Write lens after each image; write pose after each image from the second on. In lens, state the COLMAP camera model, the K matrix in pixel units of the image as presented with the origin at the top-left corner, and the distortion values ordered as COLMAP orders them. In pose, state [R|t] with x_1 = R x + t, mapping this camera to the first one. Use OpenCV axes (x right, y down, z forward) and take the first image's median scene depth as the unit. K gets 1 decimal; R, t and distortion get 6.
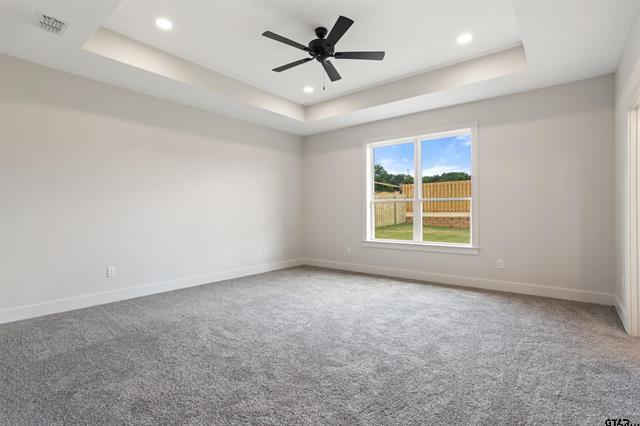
lens RADIAL K [[310.4, 0, 320.5], [0, 310.4, 214.3], [0, 0, 1]] dist [-0.032351, 0.002662]
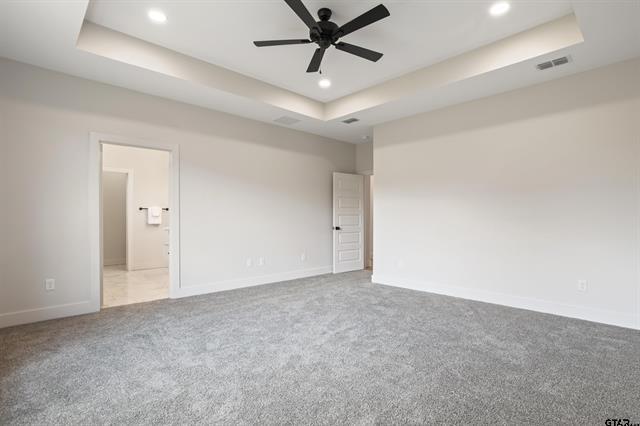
lens RADIAL K [[310.4, 0, 322.6], [0, 310.4, 214.4], [0, 0, 1]] dist [-0.032351, 0.002662]
pose [[0.992006, 0.002002, -0.126175, 0.098369], [-0.003947, 0.999877, -0.015160, -0.000757], [0.126129, 0.015537, 0.991892, 0.122346]]
